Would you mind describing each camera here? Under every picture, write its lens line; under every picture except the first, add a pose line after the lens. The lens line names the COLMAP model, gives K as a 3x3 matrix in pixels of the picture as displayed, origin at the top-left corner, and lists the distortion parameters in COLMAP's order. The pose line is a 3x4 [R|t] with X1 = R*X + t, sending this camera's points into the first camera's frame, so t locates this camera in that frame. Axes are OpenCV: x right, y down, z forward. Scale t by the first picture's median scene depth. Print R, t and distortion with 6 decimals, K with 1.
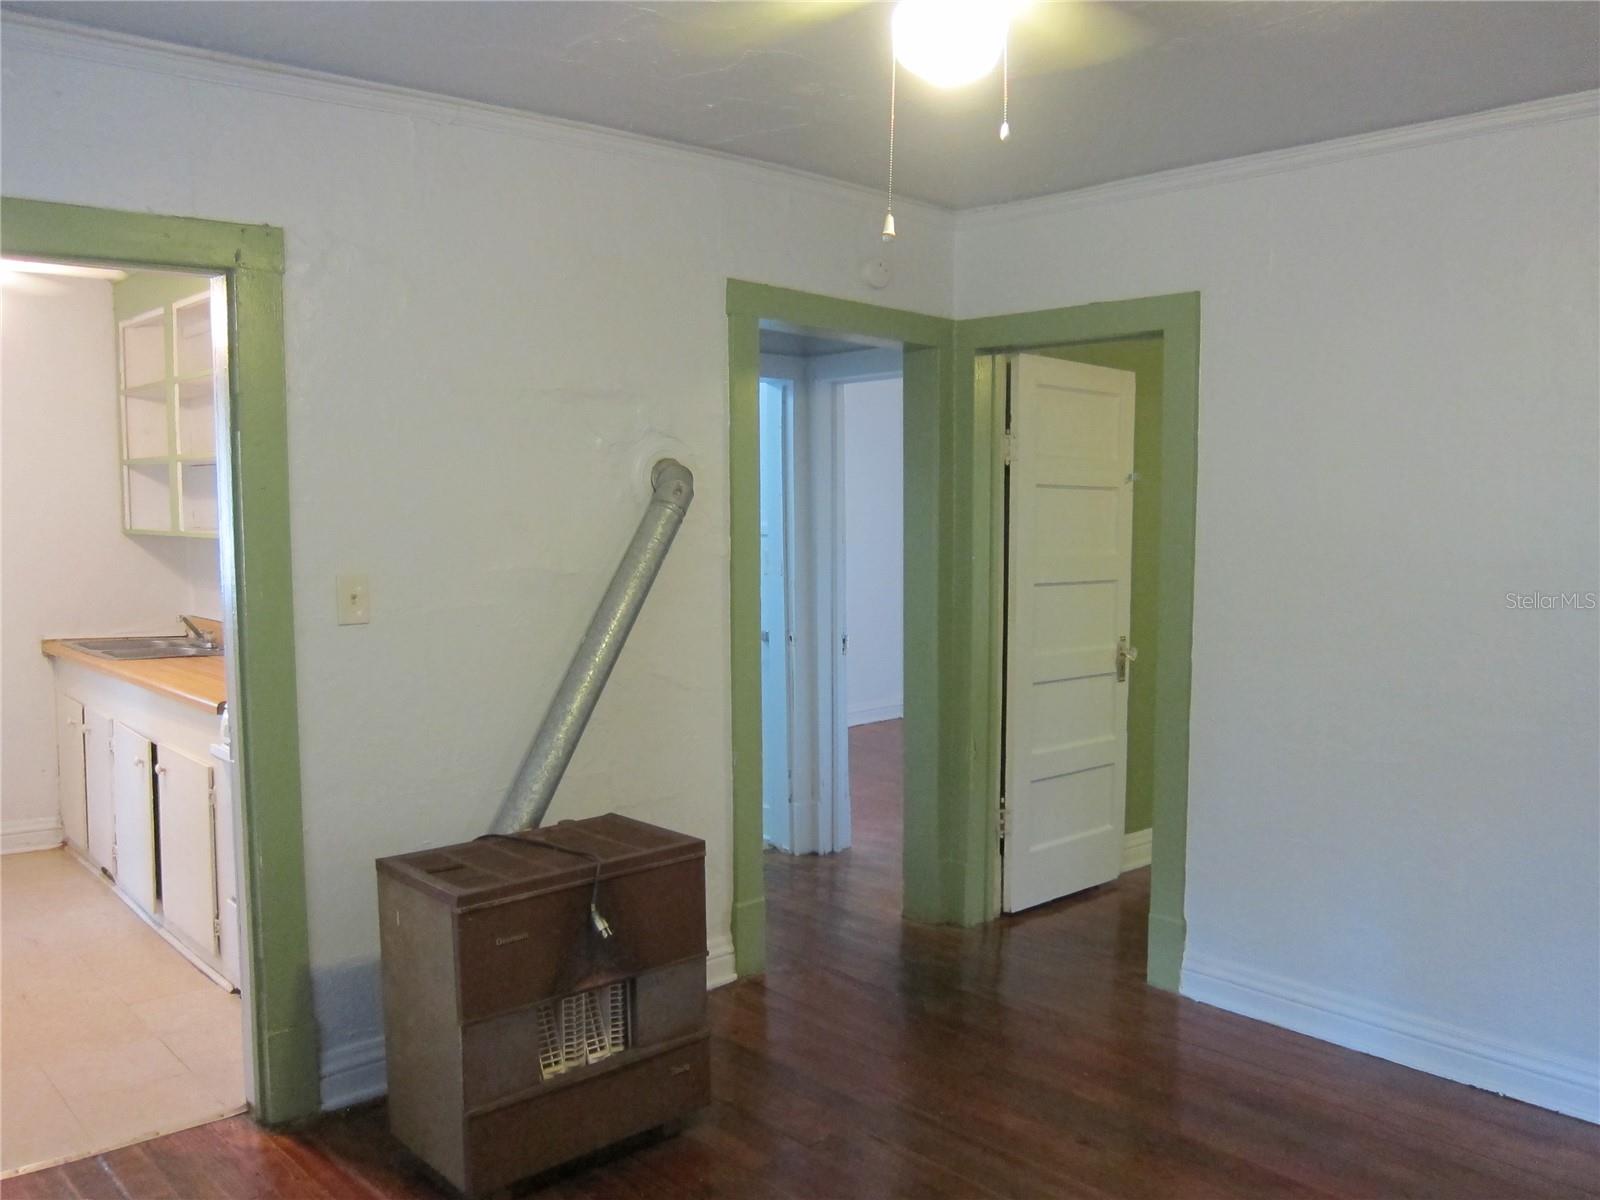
lens RADIAL K [[1328.1, 0, 800.0], [0, 1328.1, 600.0], [0, 0, 1]] dist [-0.066313, 0.024376]
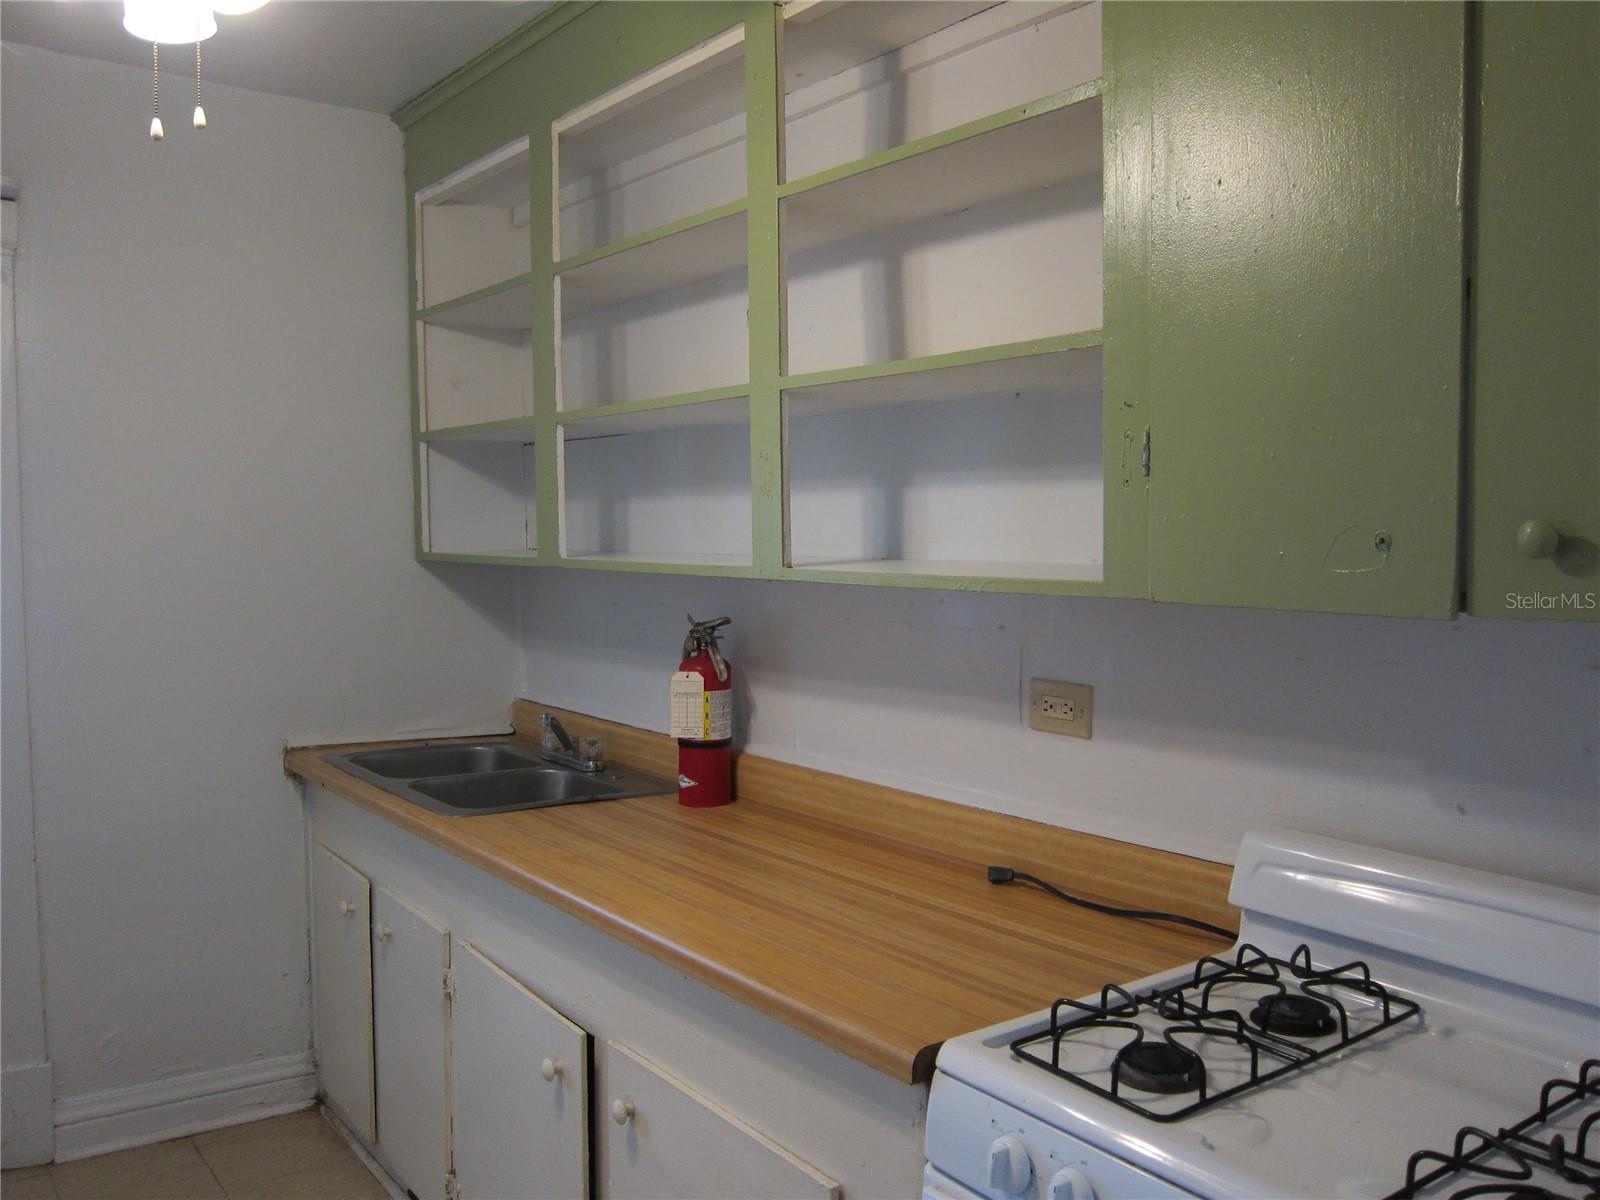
lens RADIAL K [[1328.1, 0, 800.0], [0, 1328.1, 600.0], [0, 0, 1]] dist [-0.066313, 0.024376]
pose [[0.996372, 0.001061, -0.085097, -0.313225], [-0.002179, 0.999913, -0.013045, -0.027085], [0.085076, 0.013183, 0.996287, 0.452482]]
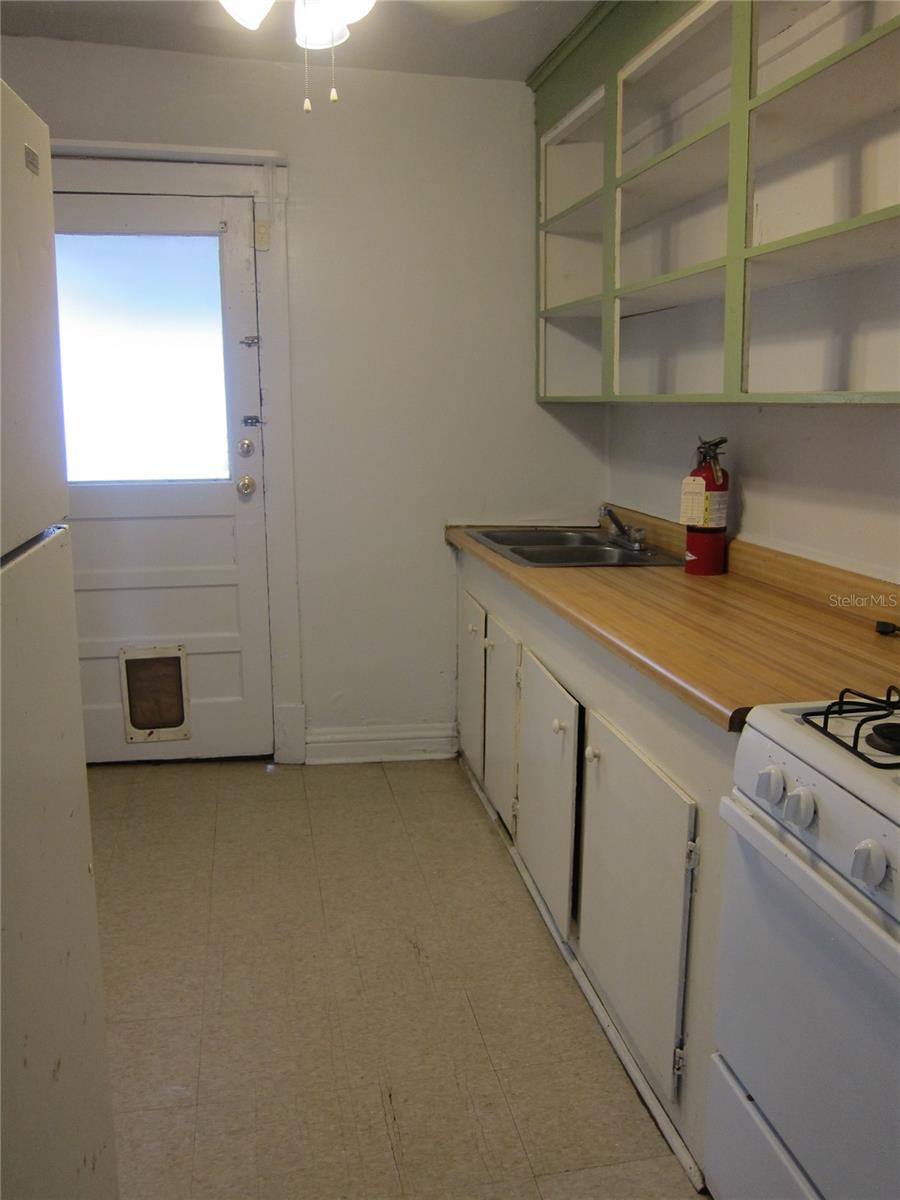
lens RADIAL K [[996.1, 0, 450.0], [0, 996.1, 600.0], [0, 0, 1]] dist [-0.066313, 0.024376]
pose [[0.860795, 0.095768, -0.499861, -0.246399], [-0.032828, 0.990539, 0.133245, -0.008542], [0.507893, -0.098288, 0.855795, 0.434433]]
